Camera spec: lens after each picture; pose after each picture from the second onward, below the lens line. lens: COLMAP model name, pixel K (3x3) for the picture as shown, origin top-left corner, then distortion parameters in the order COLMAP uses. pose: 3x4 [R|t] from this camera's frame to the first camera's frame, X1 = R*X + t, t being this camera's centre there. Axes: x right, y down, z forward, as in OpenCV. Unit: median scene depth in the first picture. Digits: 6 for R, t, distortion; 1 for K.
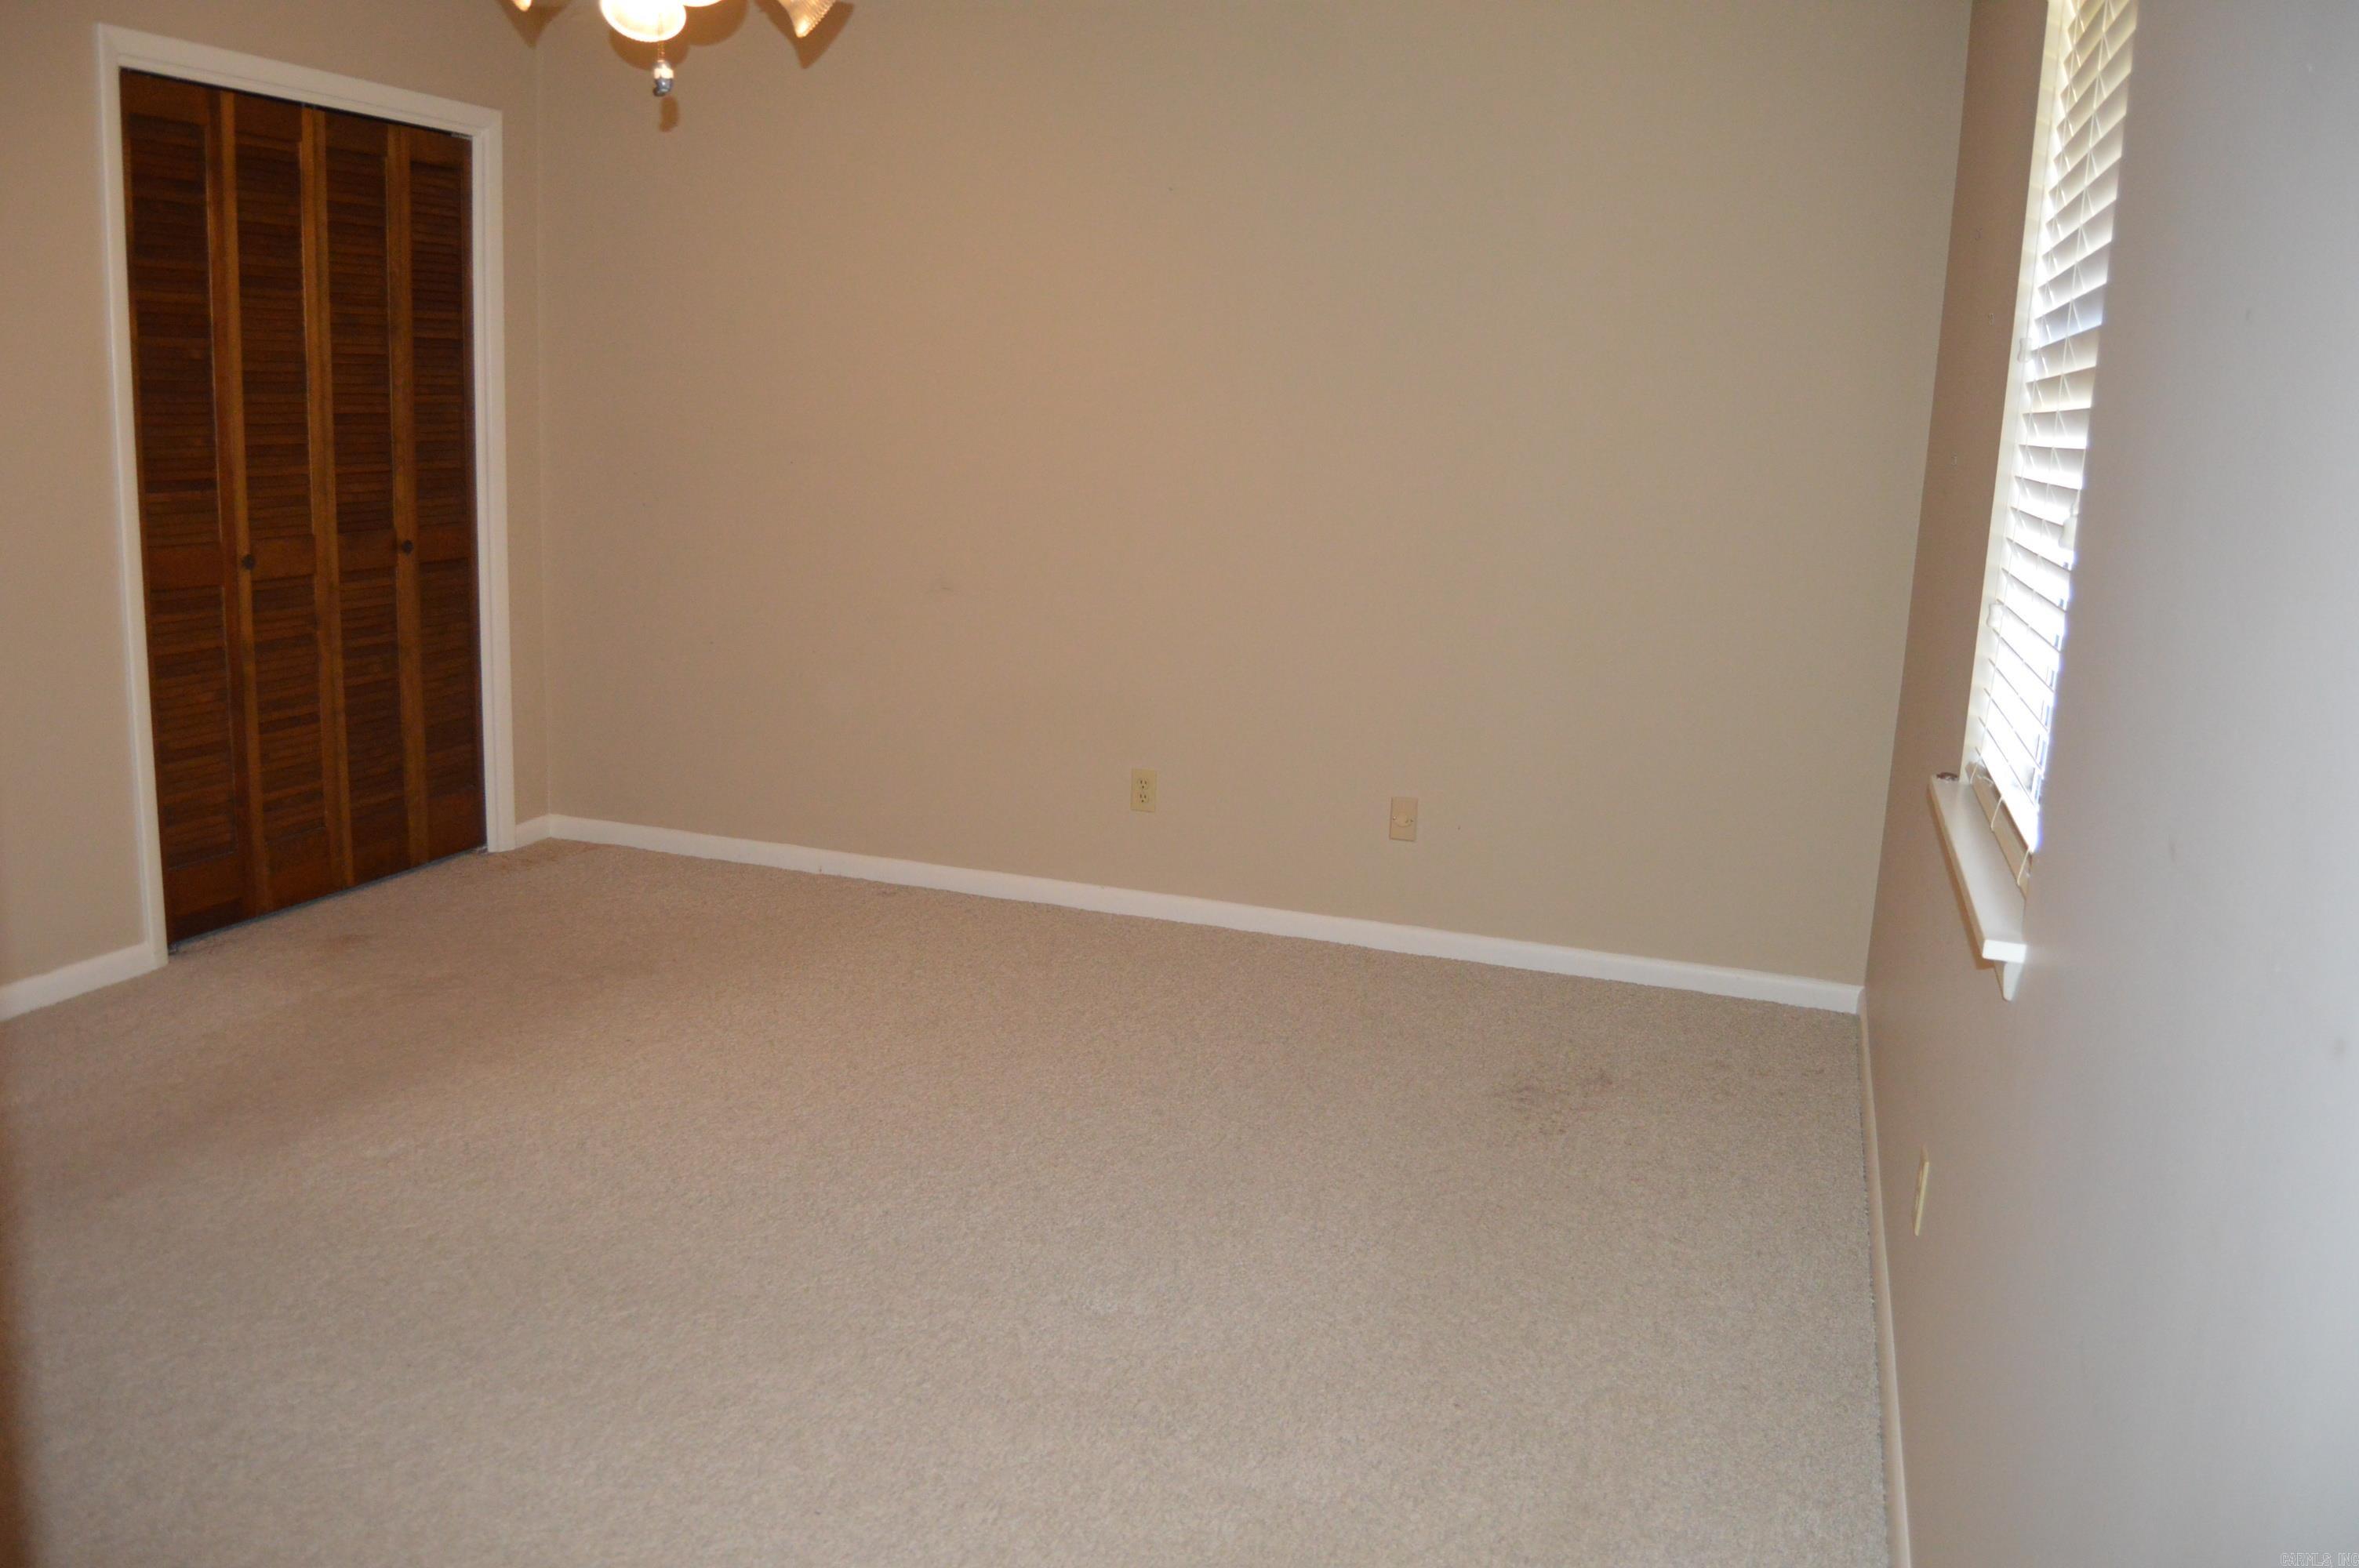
lens RADIAL K [[1870.5, 0, 1172.6], [0, 1870.5, 775.1], [0, 0, 1]] dist [-0.096529, 0.041295]
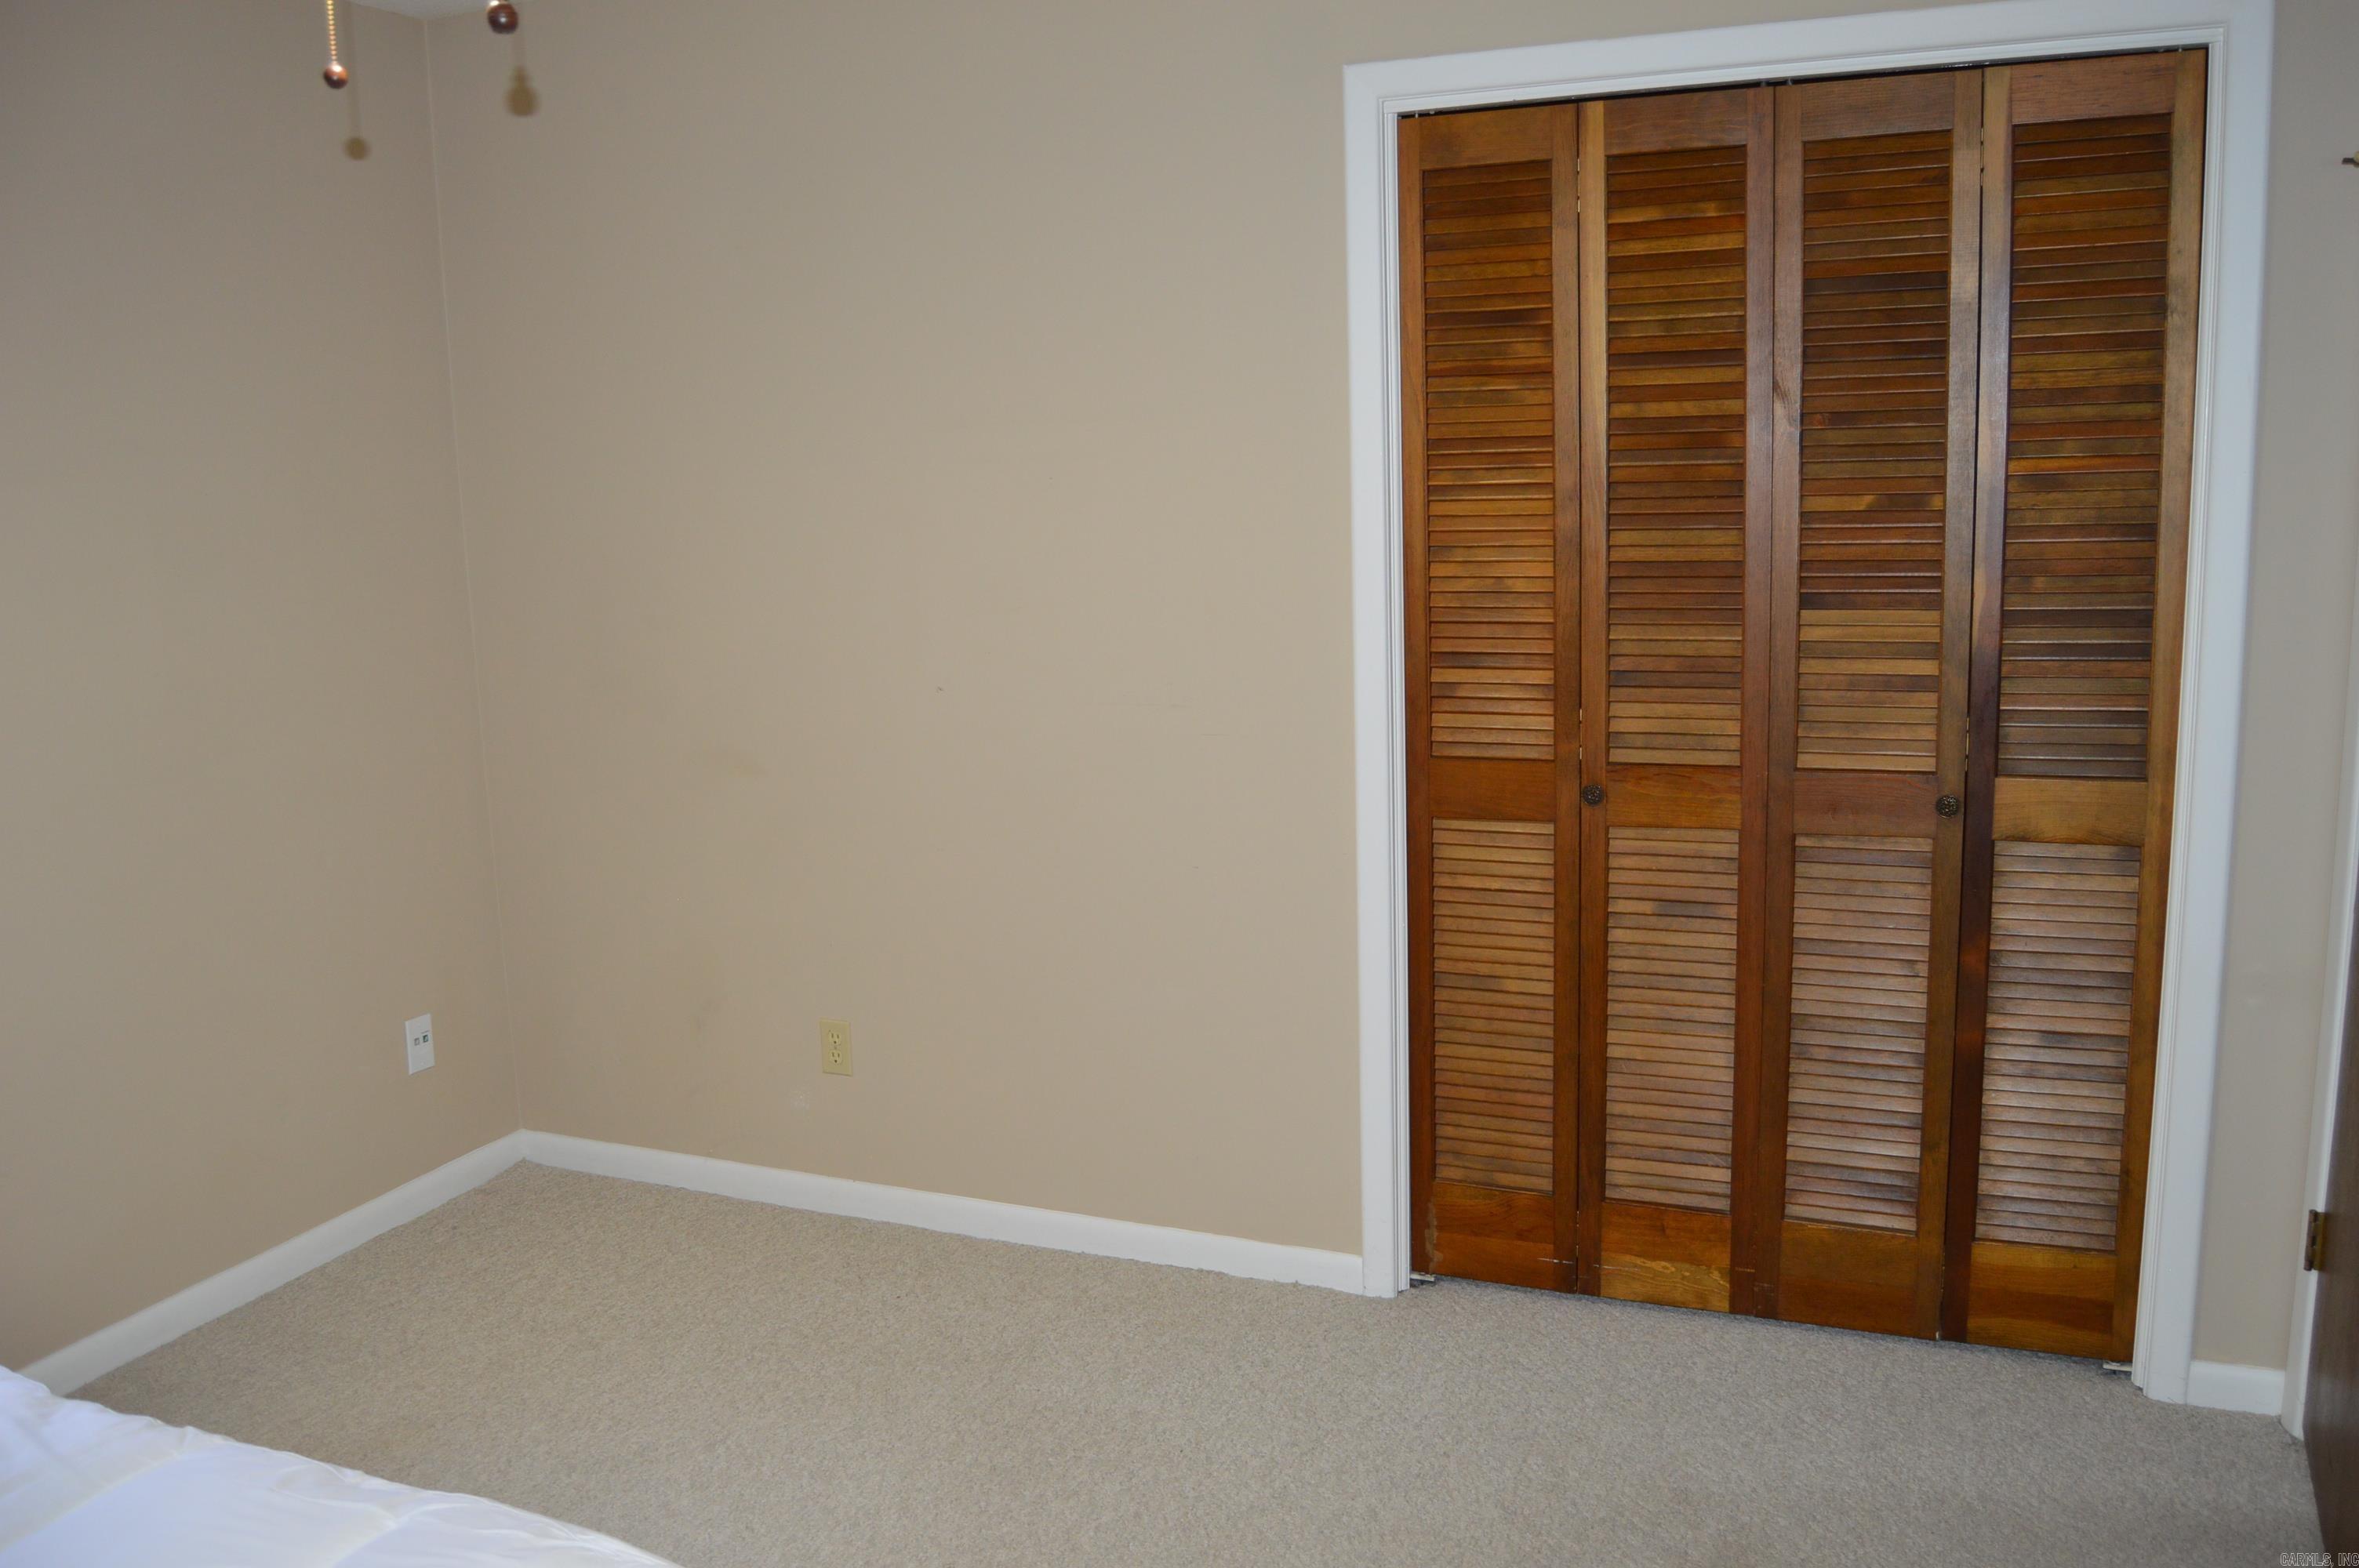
lens RADIAL K [[1870.5, 0, 1172.6], [0, 1870.5, 775.1], [0, 0, 1]] dist [-0.096529, 0.041295]
pose [[-0.075438, 0.120332, -0.989863, 0.192639], [-0.174202, 0.975836, 0.131902, -0.194623], [0.981816, 0.182387, -0.052653, 0.918355]]
